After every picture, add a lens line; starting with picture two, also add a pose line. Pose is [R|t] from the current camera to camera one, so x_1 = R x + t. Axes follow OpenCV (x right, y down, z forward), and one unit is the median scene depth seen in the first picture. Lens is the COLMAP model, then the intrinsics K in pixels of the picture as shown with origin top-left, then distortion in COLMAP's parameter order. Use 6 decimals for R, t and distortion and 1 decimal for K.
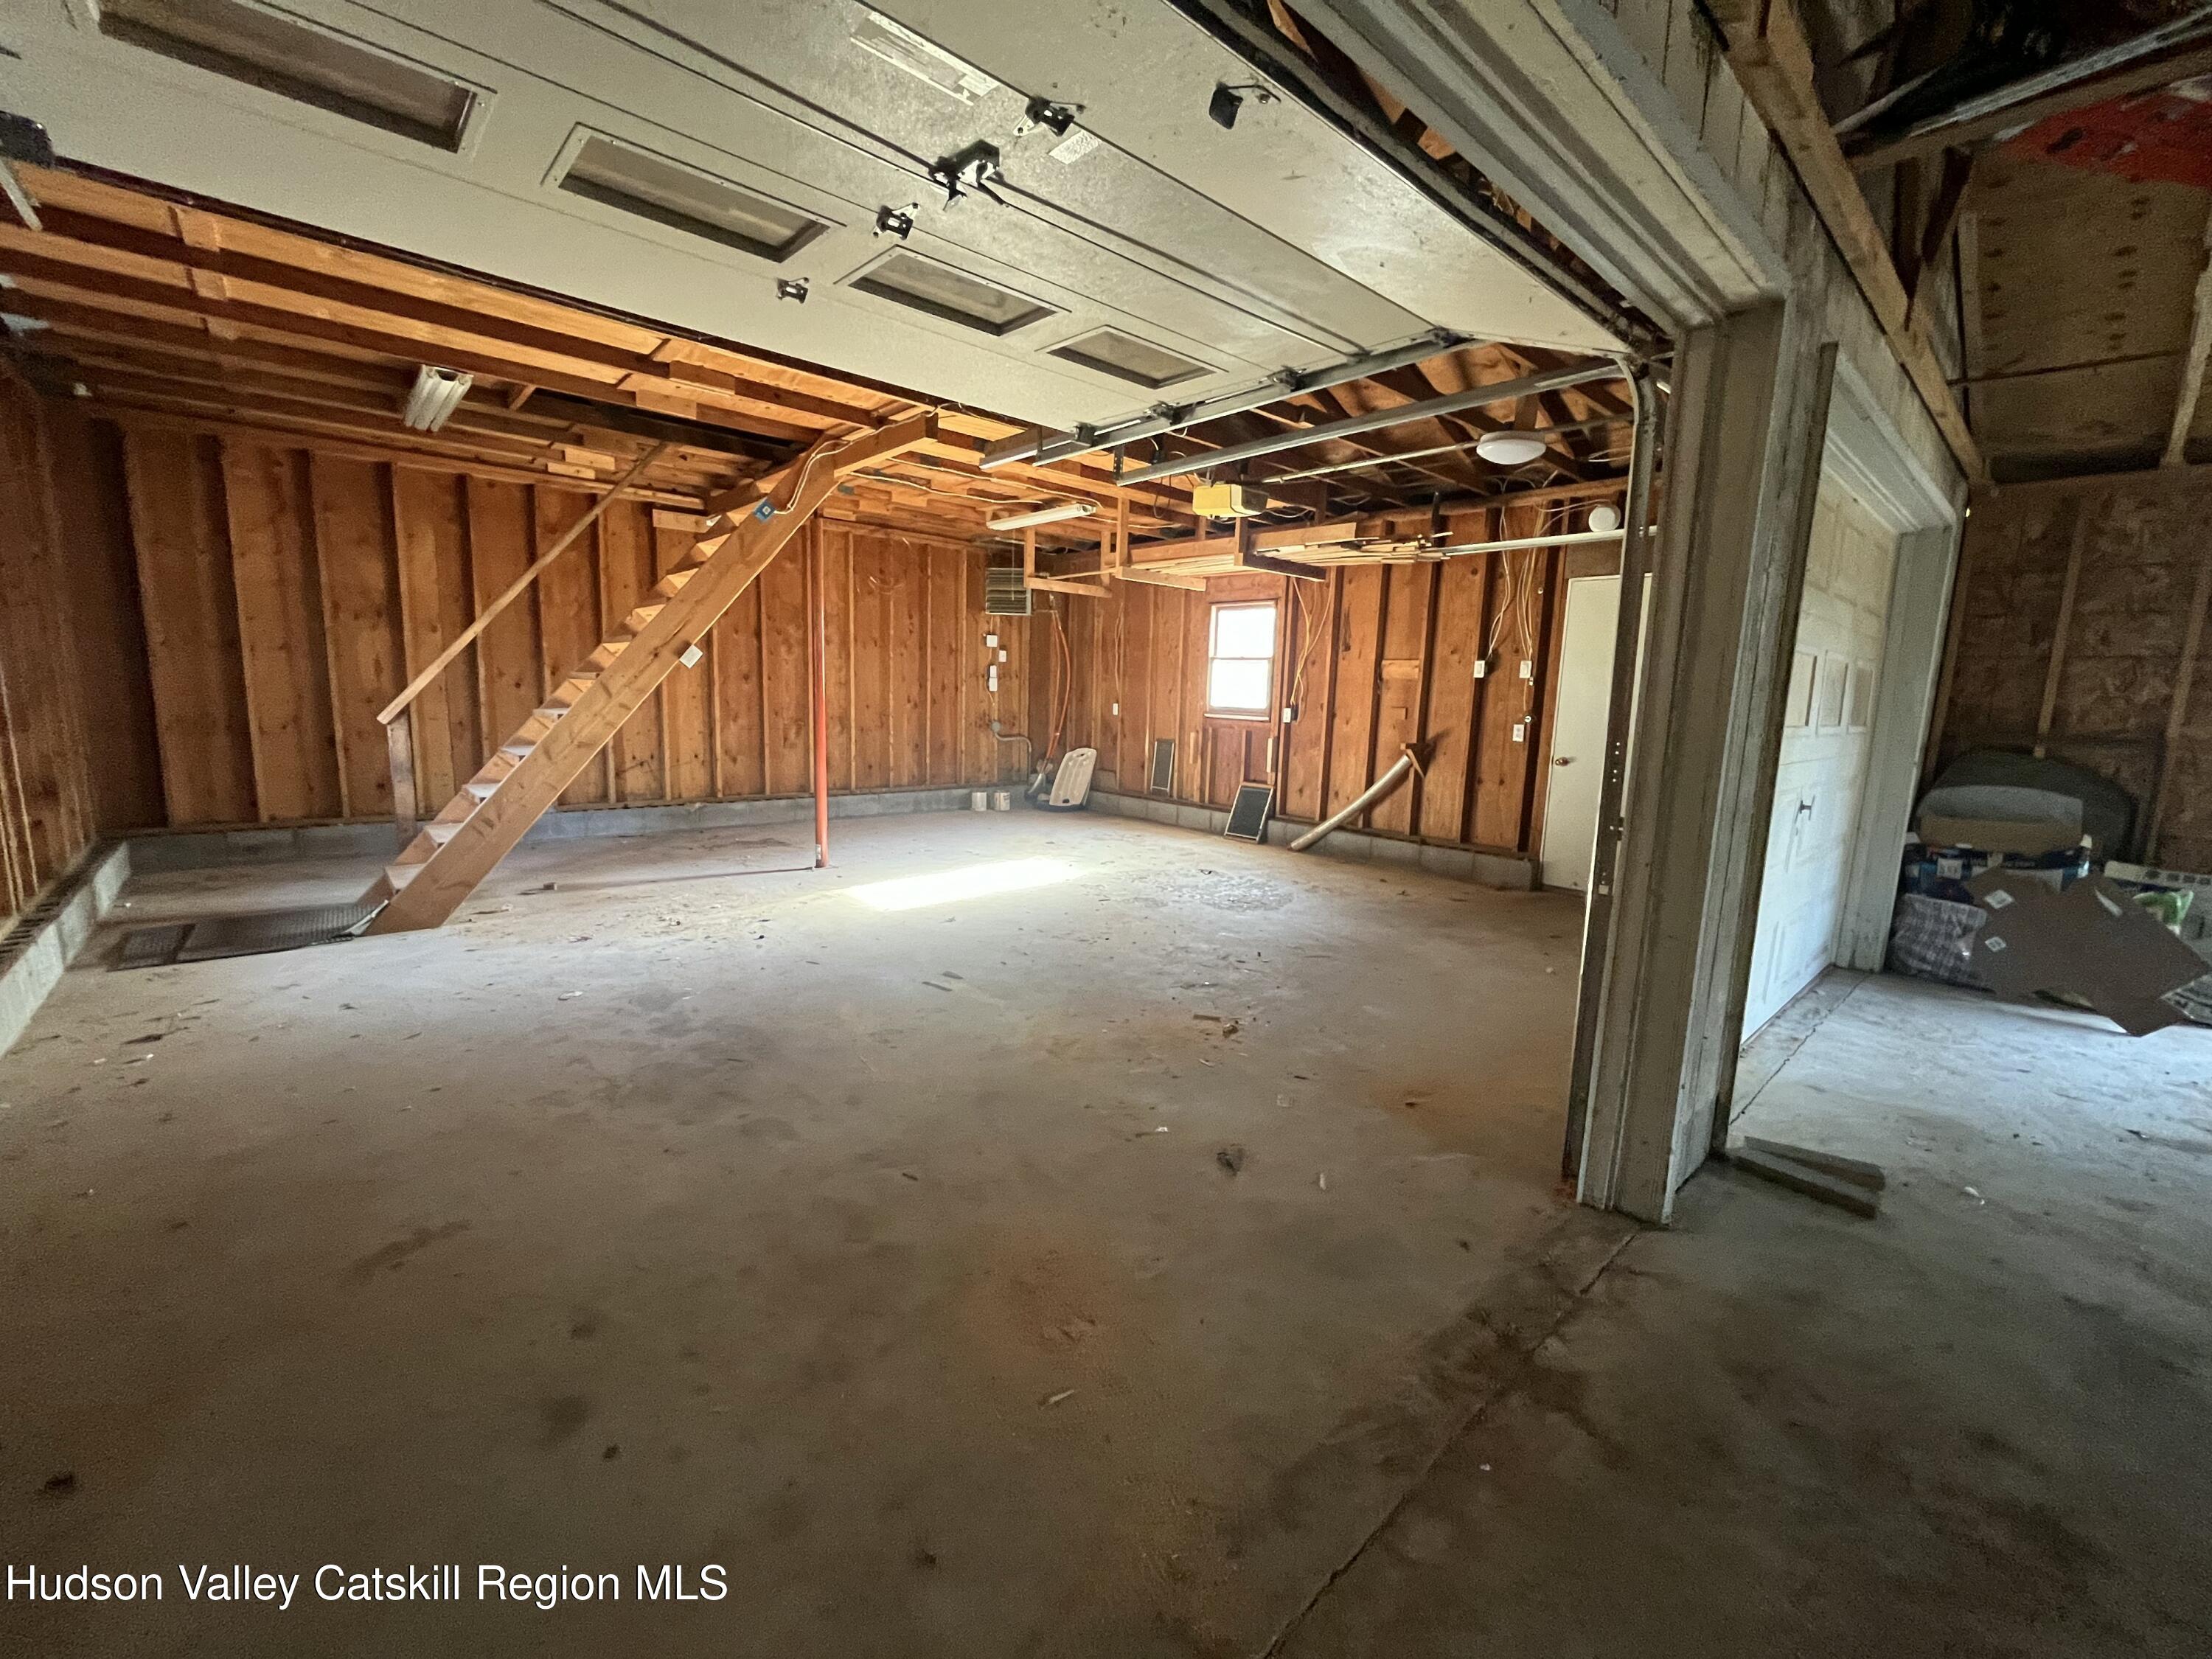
lens RADIAL K [[904.4, 0, 1104.4], [0, 904.4, 823.2], [0, 0, 1]] dist [-0.000244, -0.000109]
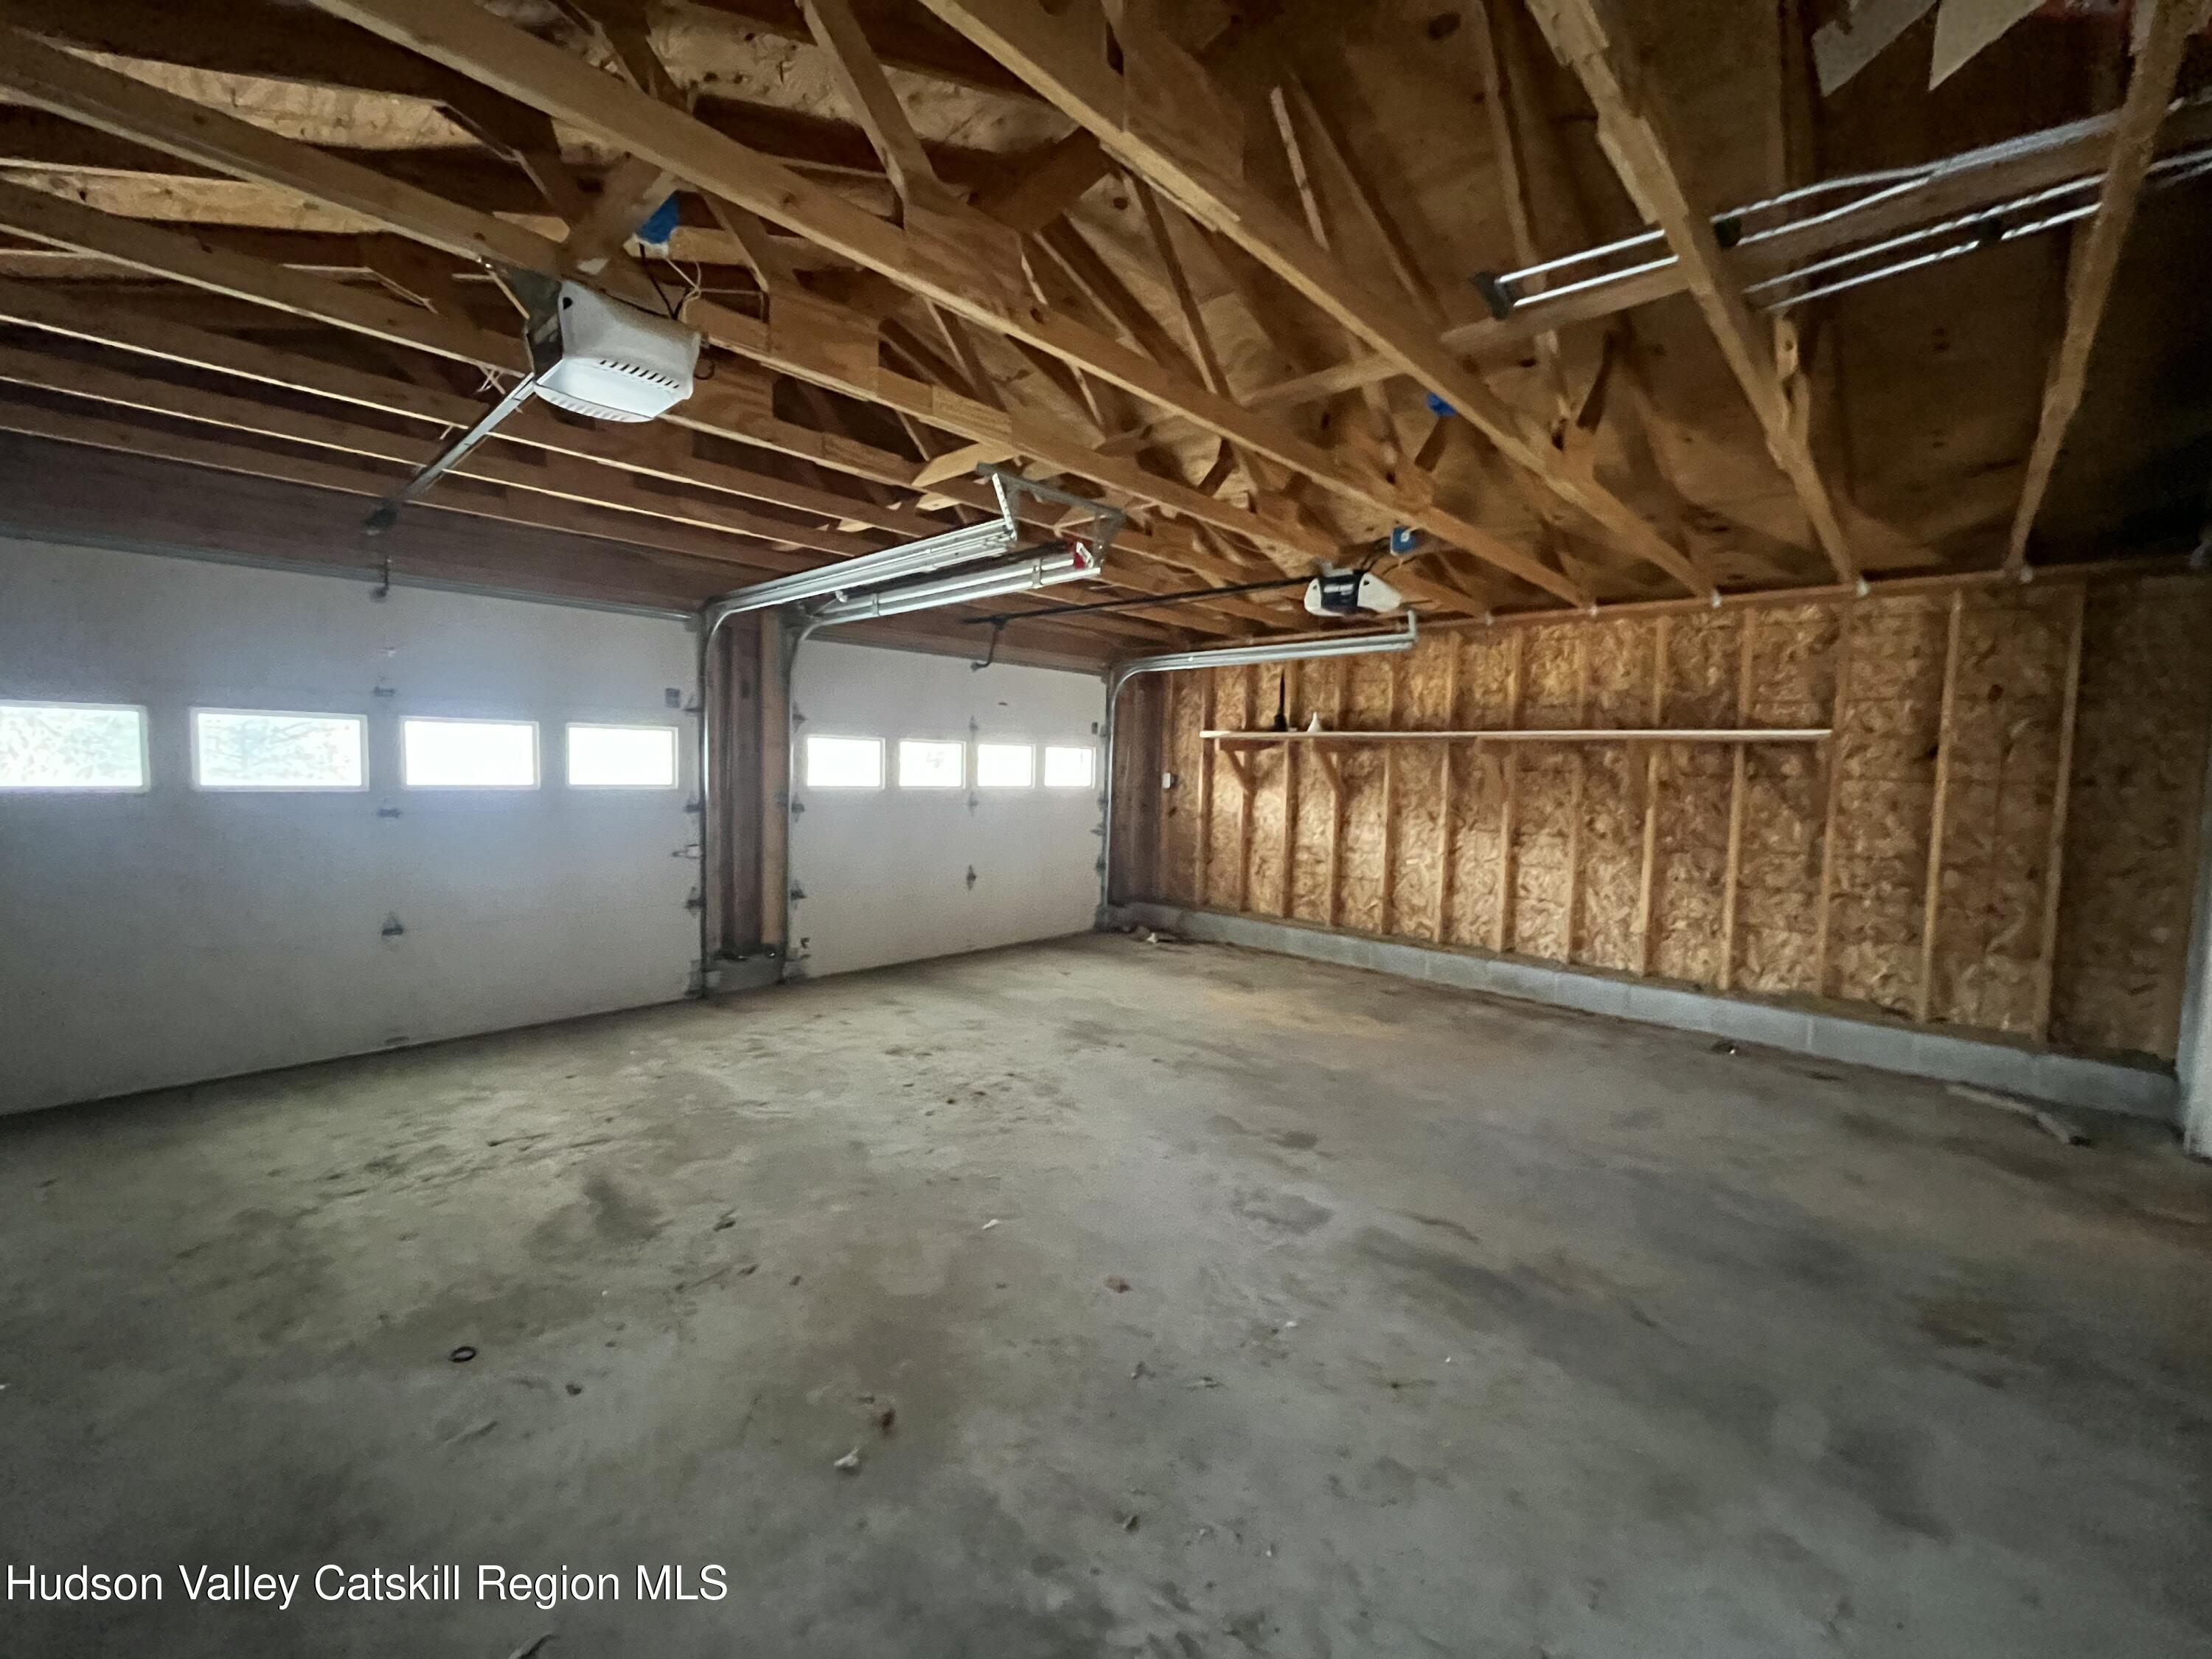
lens RADIAL K [[904.4, 0, 1104.4], [0, 904.4, 823.2], [0, 0, 1]] dist [-0.000244, -0.000109]
pose [[-0.996923, -0.051451, -0.059132, 1.252205], [-0.063038, 0.974634, 0.214744, -0.165786], [0.046584, 0.217811, -0.974879, 1.080231]]
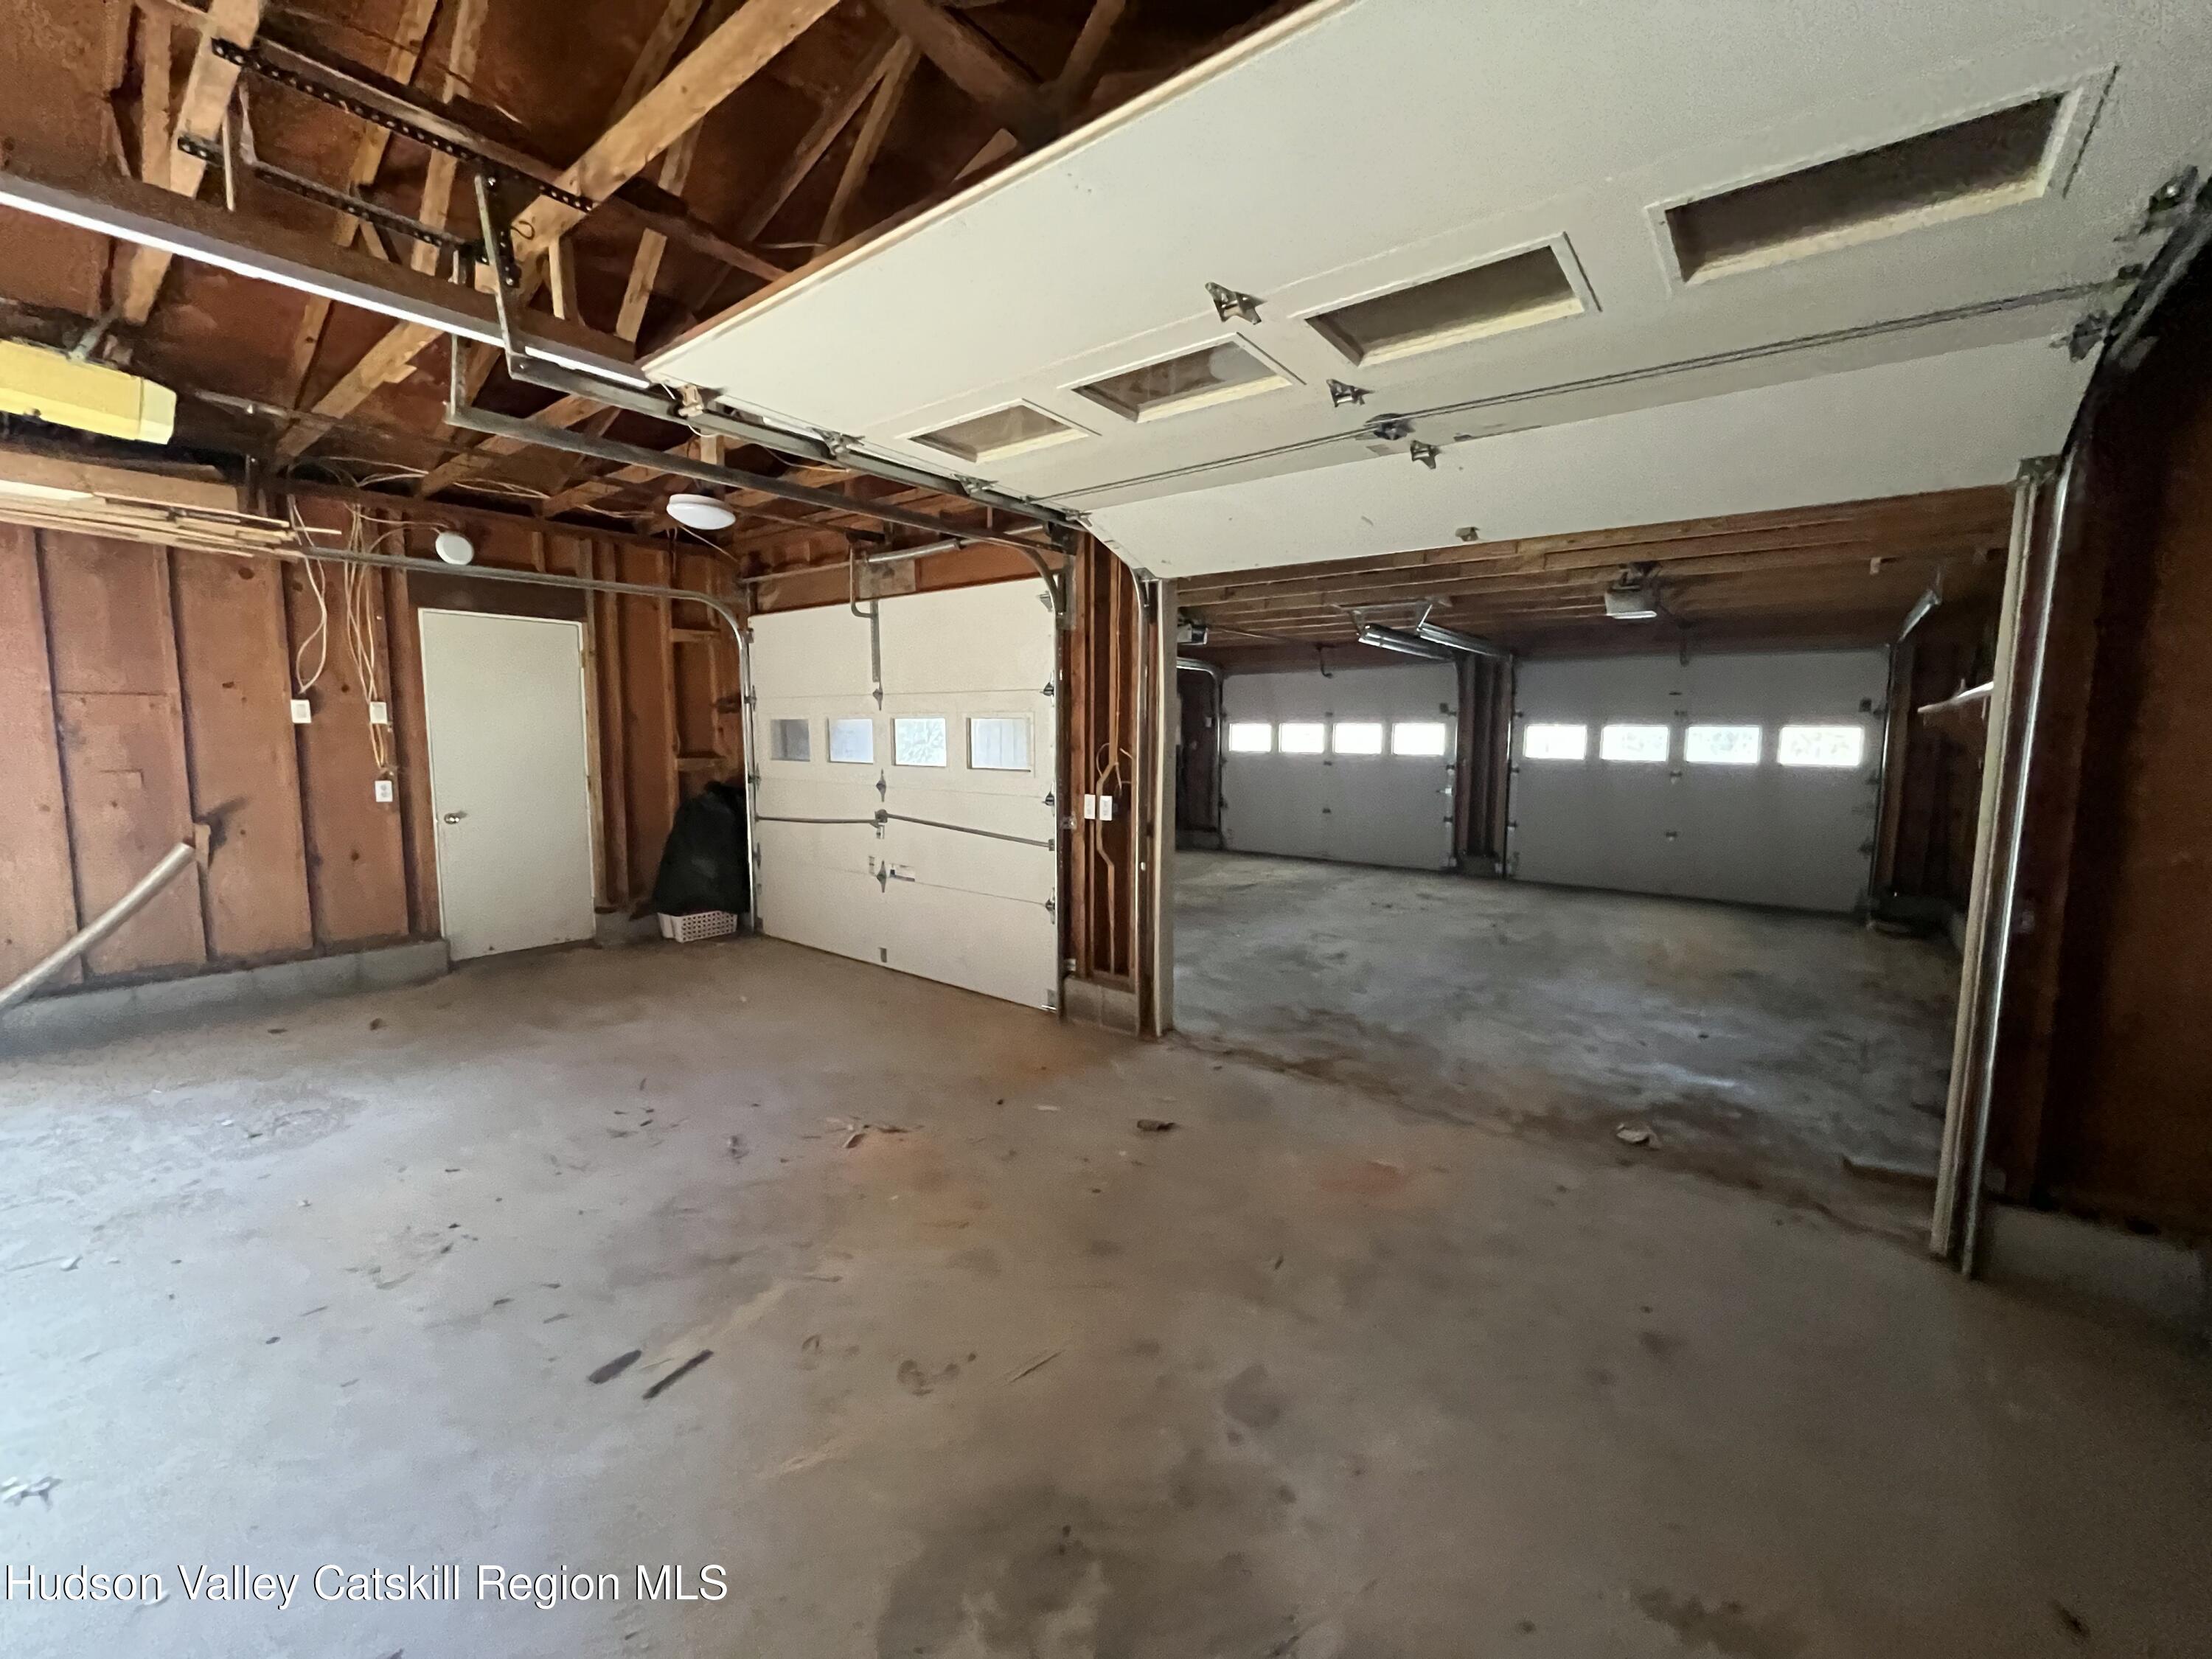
lens RADIAL K [[869.2, 0, 1142.9], [0, 869.2, 820.6], [0, 0, 1]] dist [-0.000489, -0.000020]
pose [[-0.186290, -0.130449, 0.973796, -0.828859], [0.132225, 0.978801, 0.156414, -0.210524], [-0.973557, 0.157899, -0.165092, 0.944223]]
